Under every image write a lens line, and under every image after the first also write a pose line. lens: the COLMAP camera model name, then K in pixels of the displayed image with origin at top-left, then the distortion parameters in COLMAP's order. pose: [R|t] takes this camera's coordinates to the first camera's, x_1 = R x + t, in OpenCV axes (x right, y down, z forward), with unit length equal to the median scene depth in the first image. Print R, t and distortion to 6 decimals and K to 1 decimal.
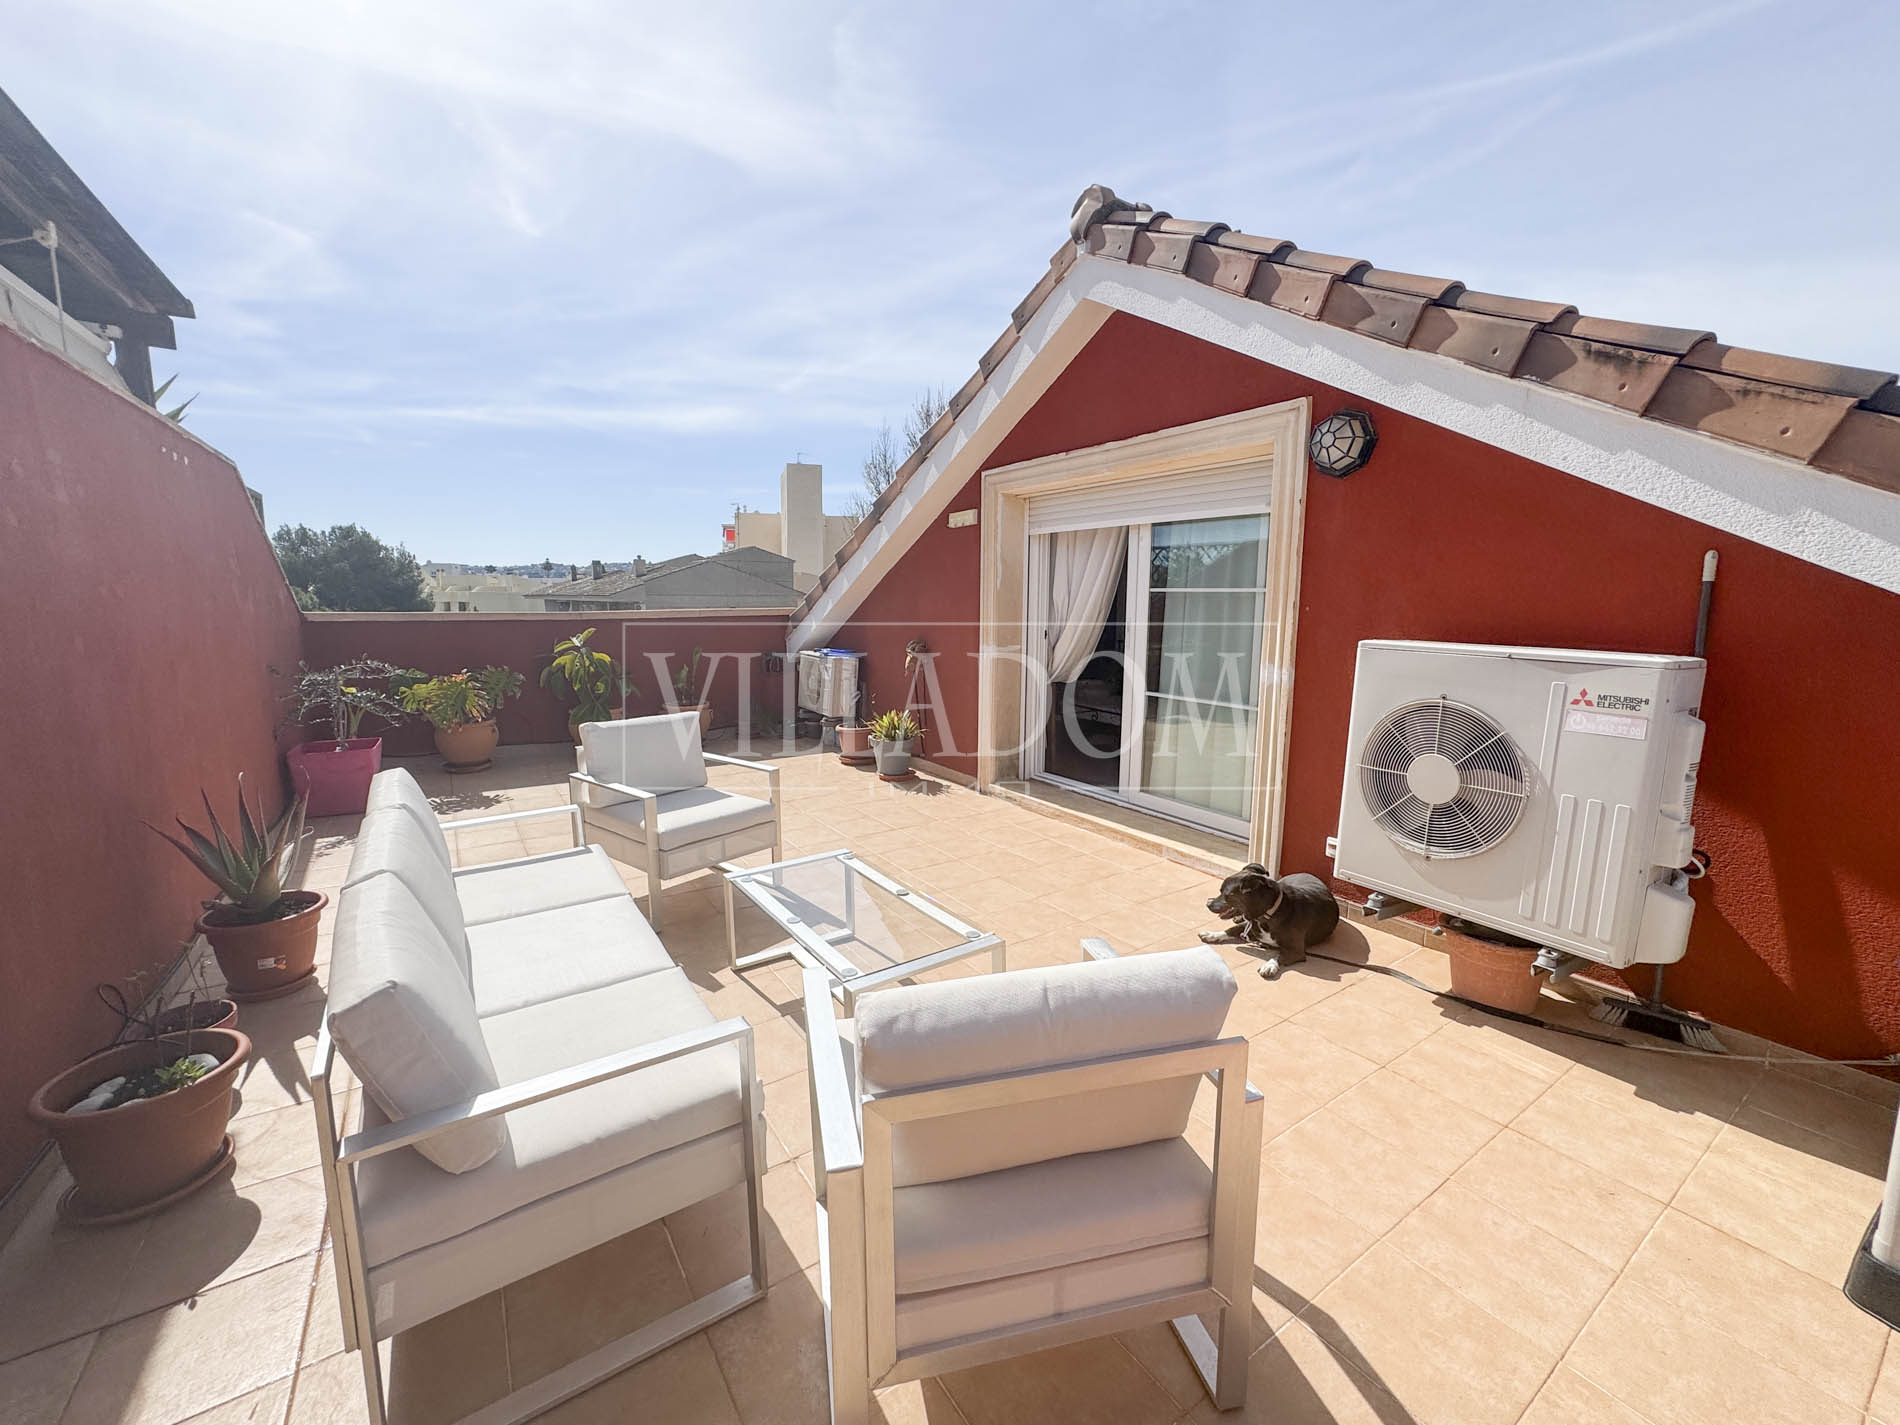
lens RADIAL K [[766.9, 0, 947.0], [0, 766.9, 709.5], [0, 0, 1]] dist [-0.013760, 0.002293]
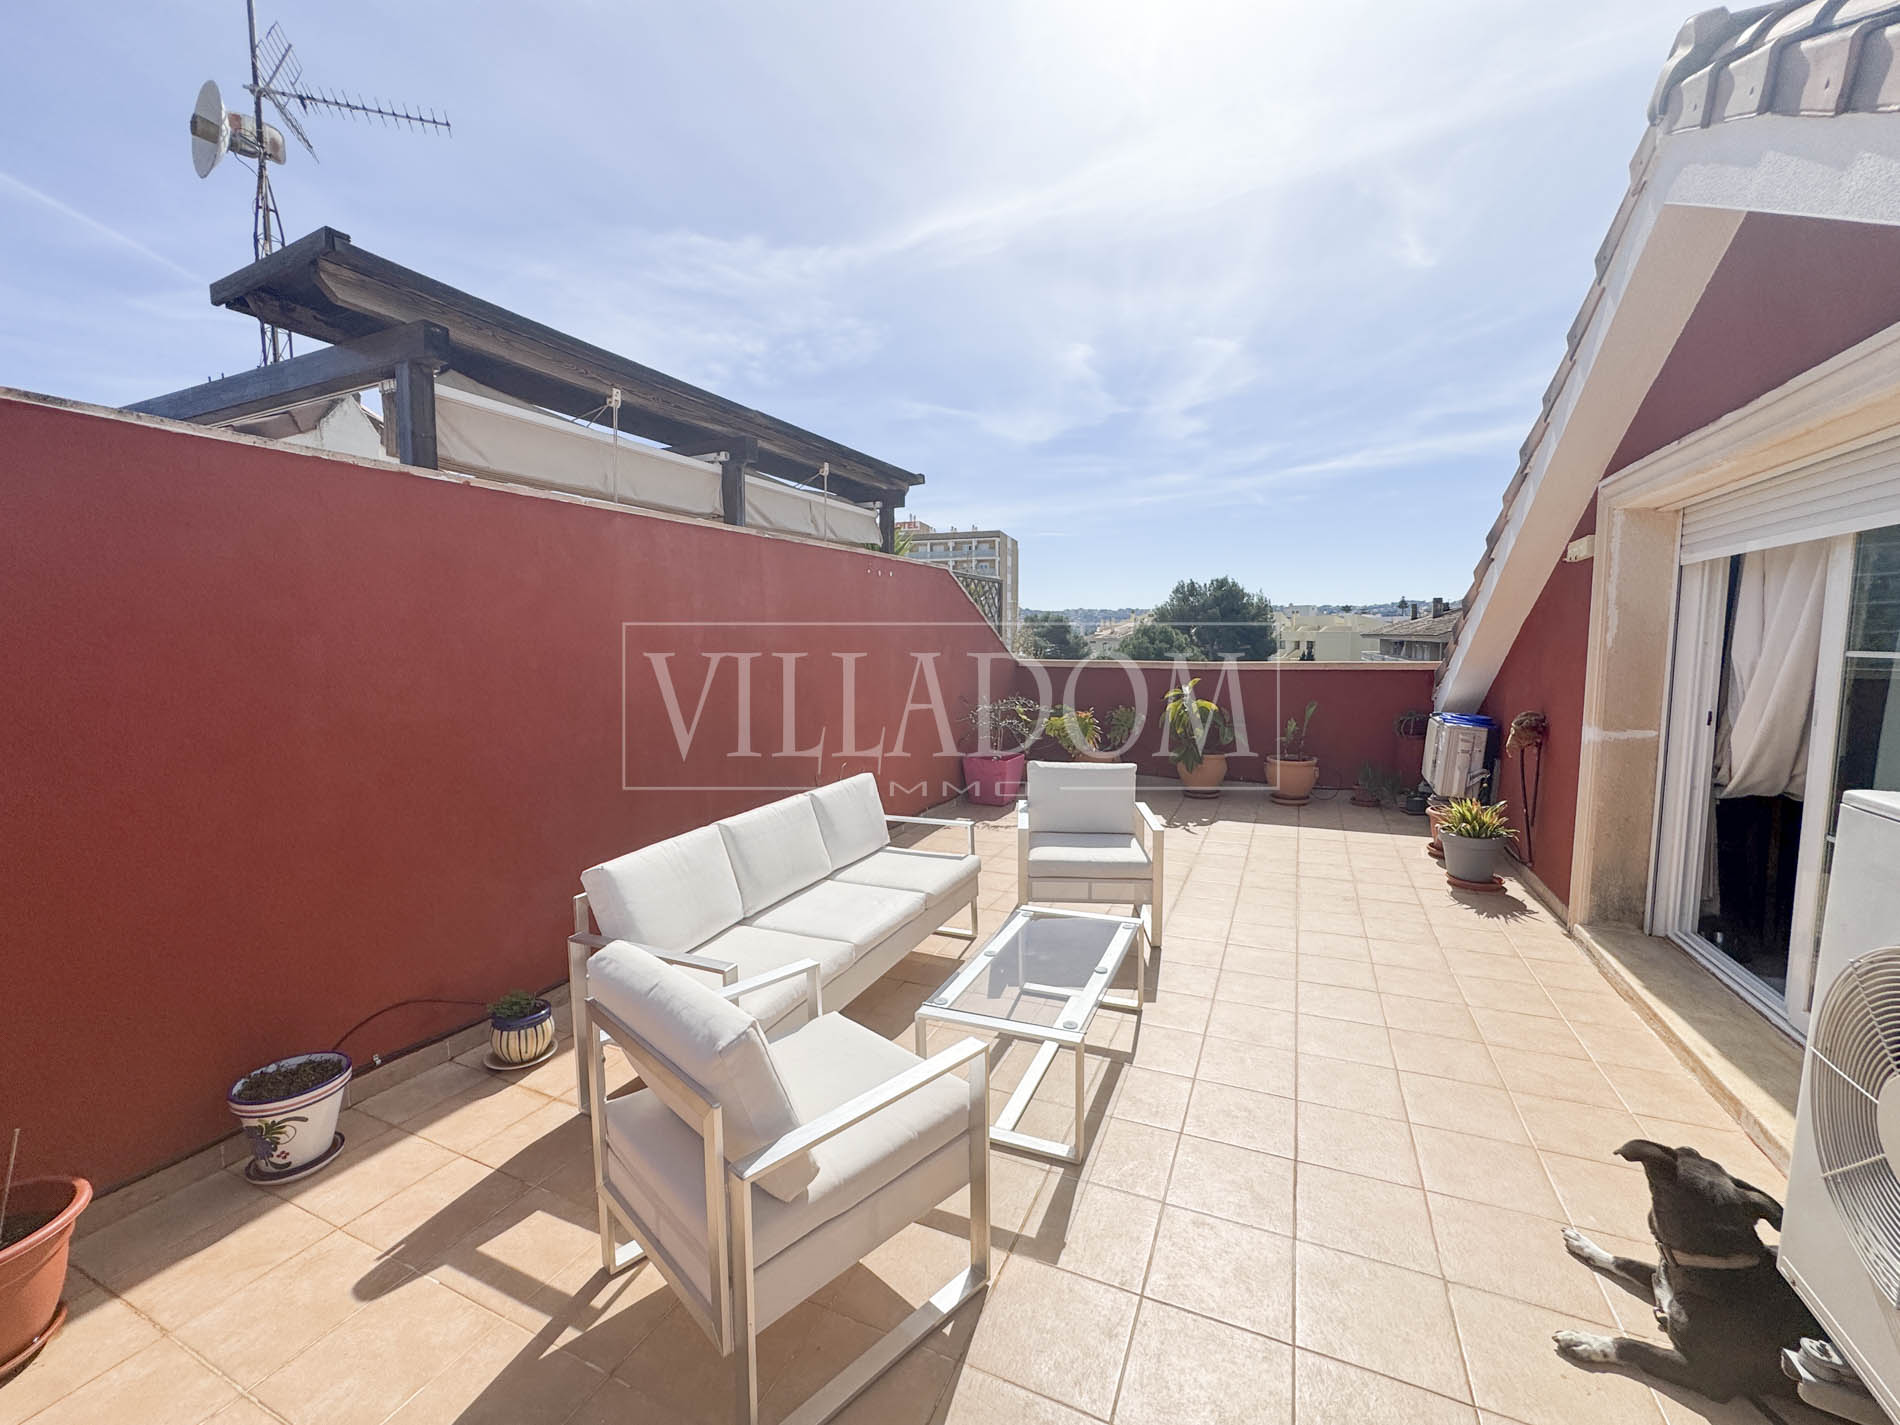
lens RADIAL K [[766.9, 0, 949.4], [0, 766.9, 722.0], [0, 0, 1]] dist [-0.013760, 0.002293]
pose [[0.537626, 0.081452, -0.839240, 0.326439], [-0.109353, 0.993653, 0.026386, -0.043041], [0.836062, 0.077588, 0.543120, 0.138479]]
